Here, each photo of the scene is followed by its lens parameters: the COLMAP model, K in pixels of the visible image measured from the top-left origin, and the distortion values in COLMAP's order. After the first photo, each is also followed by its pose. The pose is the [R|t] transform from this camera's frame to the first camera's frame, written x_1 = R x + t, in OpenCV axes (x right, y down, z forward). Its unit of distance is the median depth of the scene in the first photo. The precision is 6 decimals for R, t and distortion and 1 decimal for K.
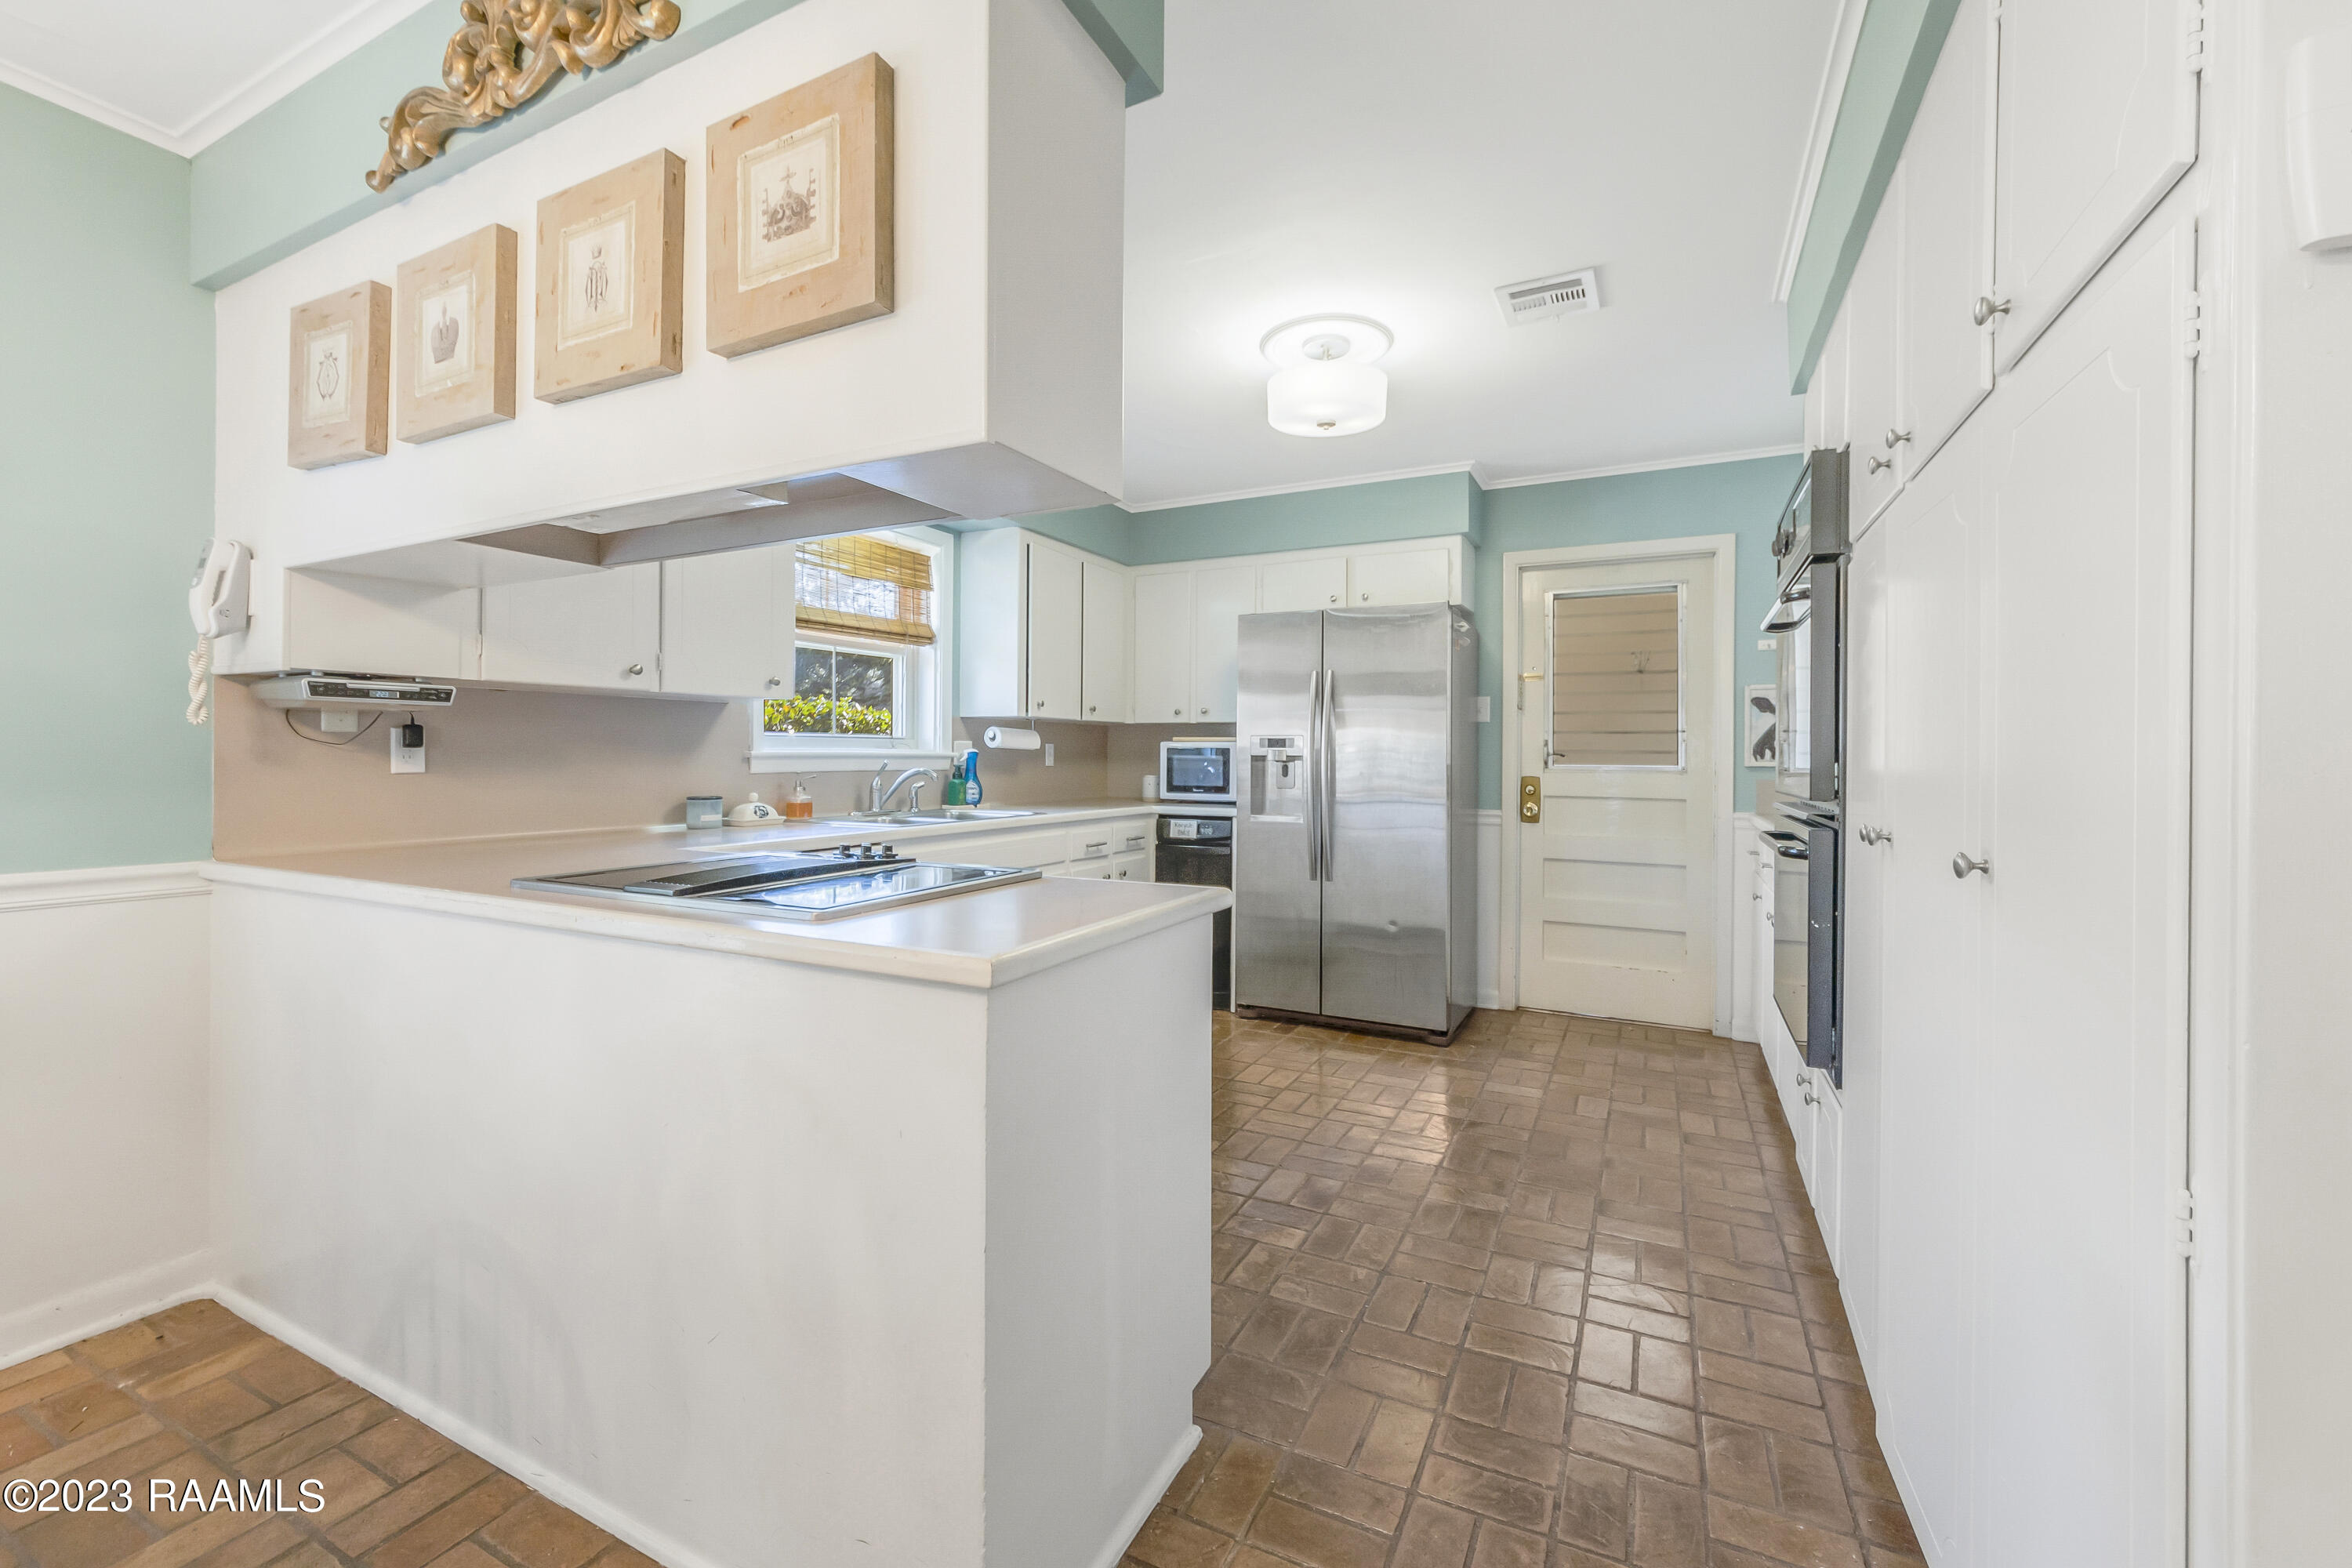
lens RADIAL K [[929.5, 0, 1190.0], [0, 929.5, 762.3], [0, 0, 1]] dist [0.000288, -0.000843]
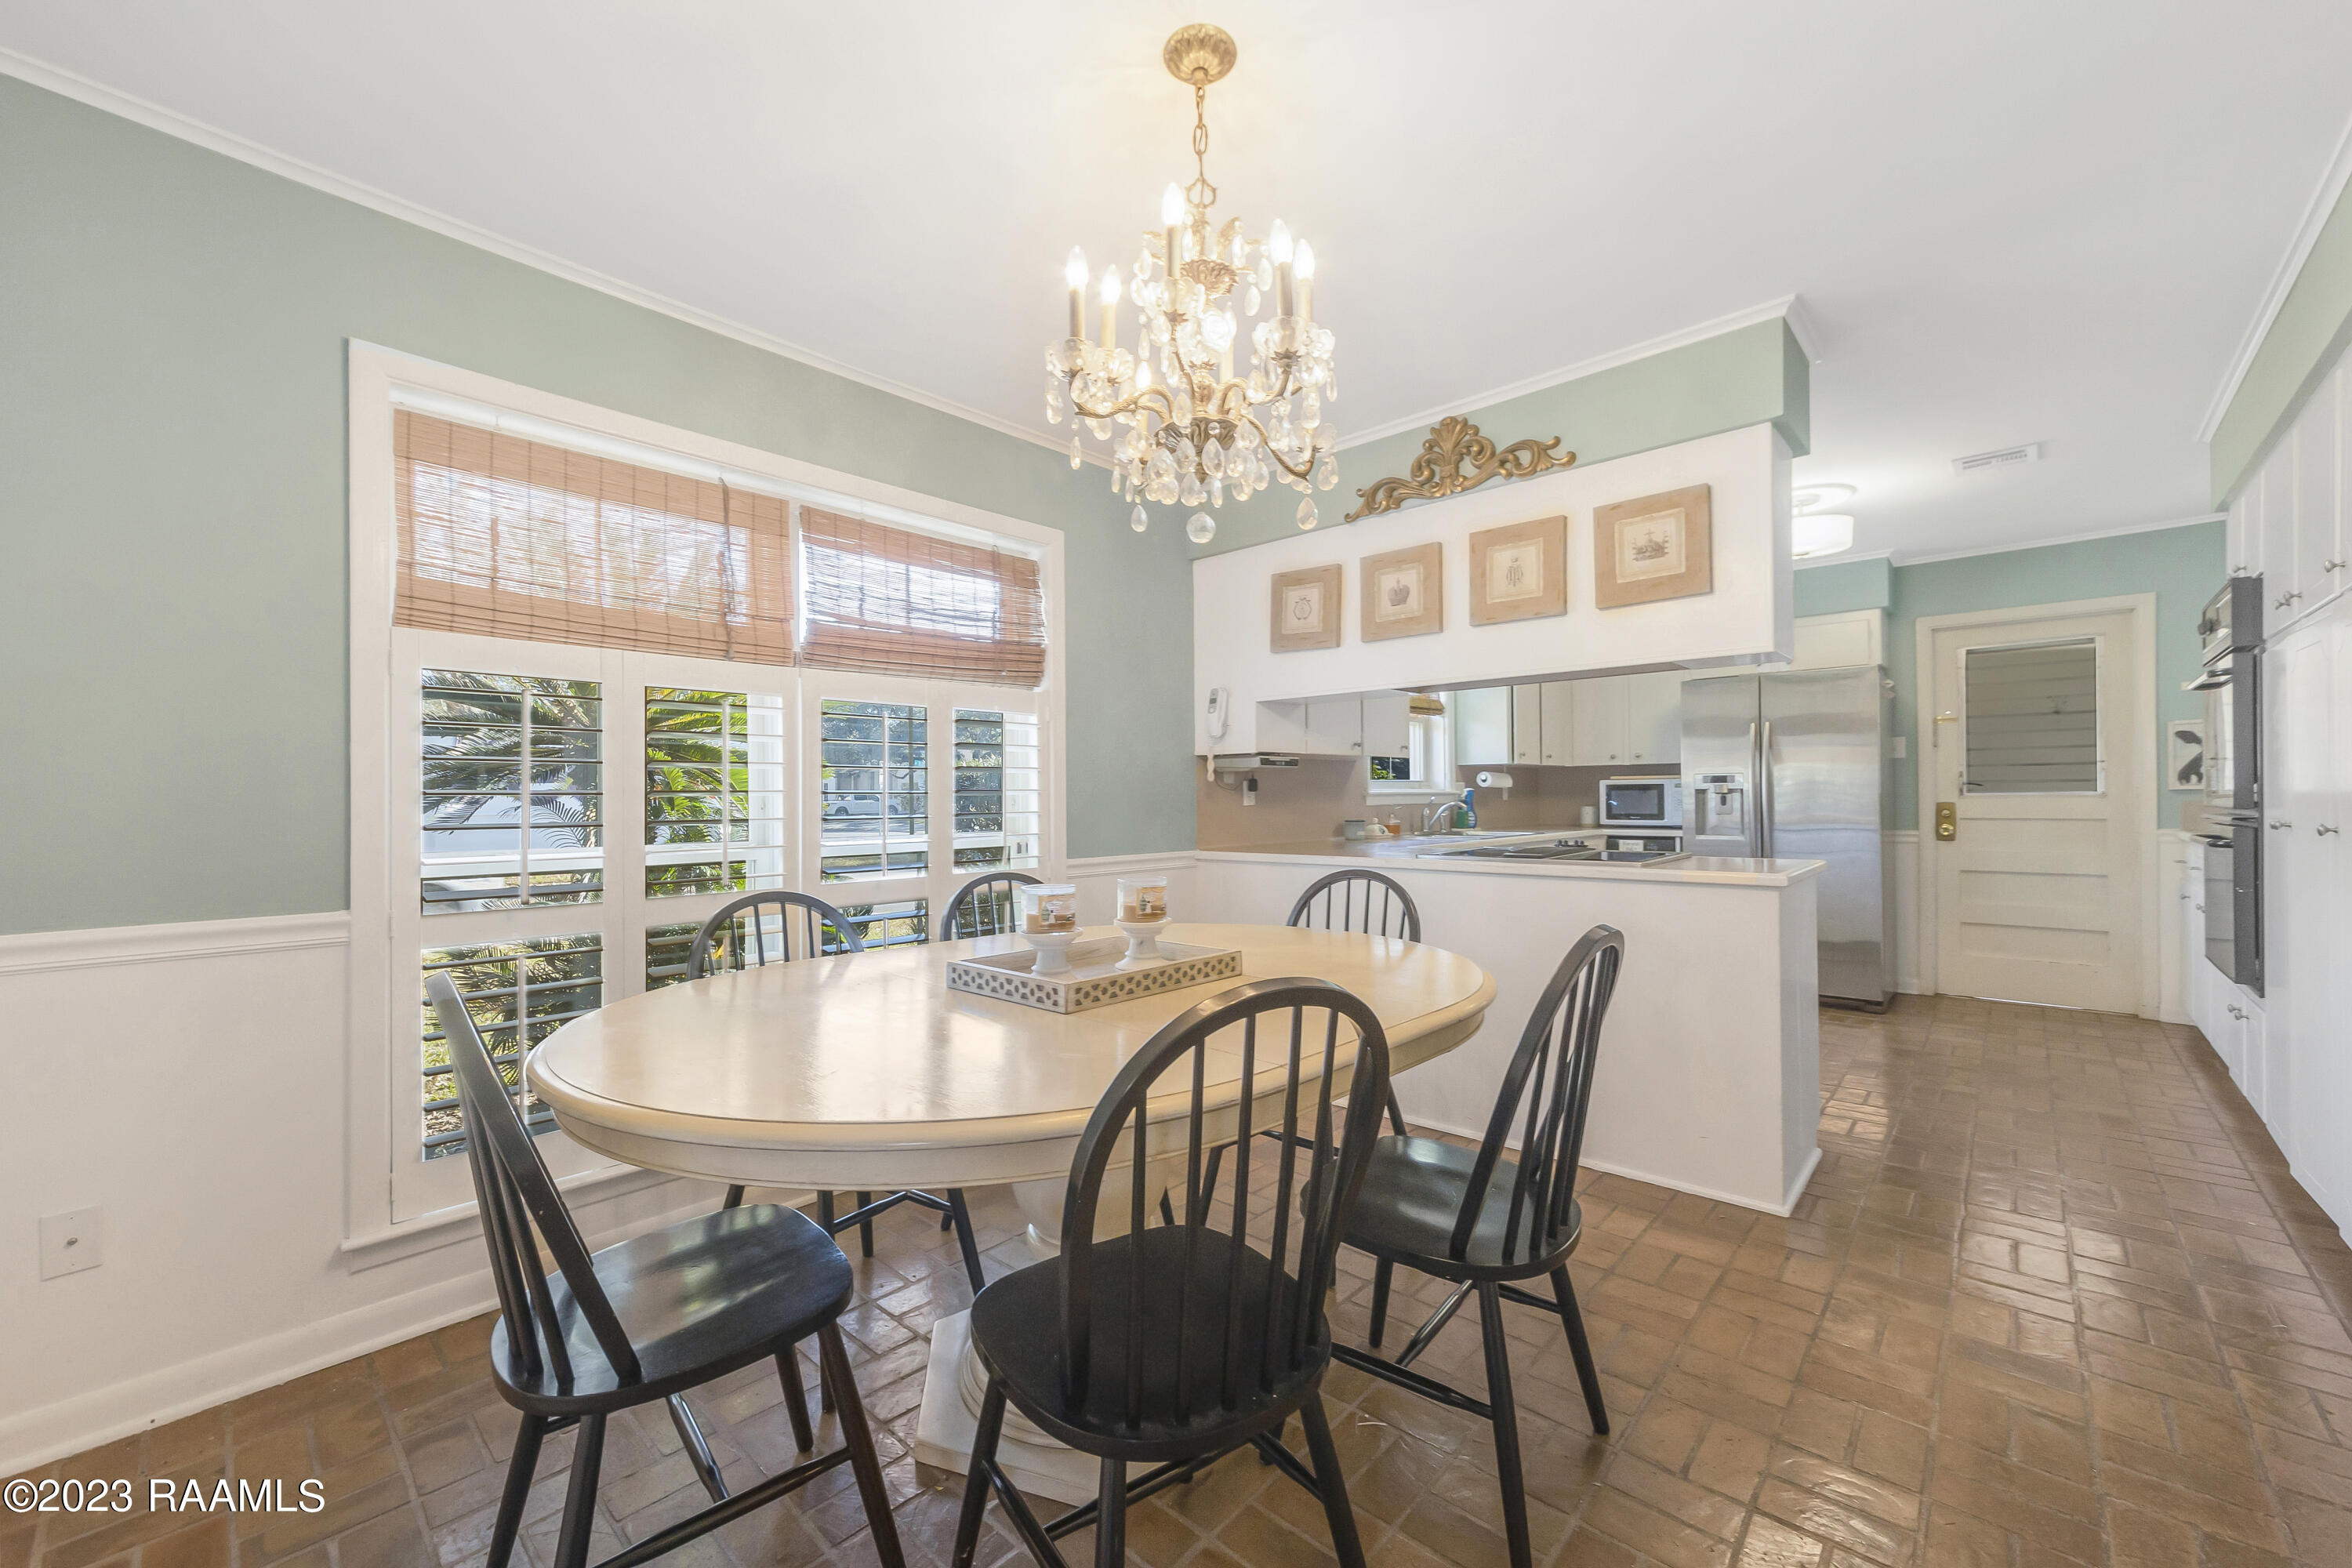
lens RADIAL K [[929.5, 0, 1169.0], [0, 929.5, 801.0], [0, 0, 1]] dist [0.000288, -0.000843]
pose [[0.962414, -0.015455, -0.271147, -0.302571], [0.014698, 0.999880, -0.004825, 0.004949], [0.271189, 0.000658, 0.962526, -0.473236]]
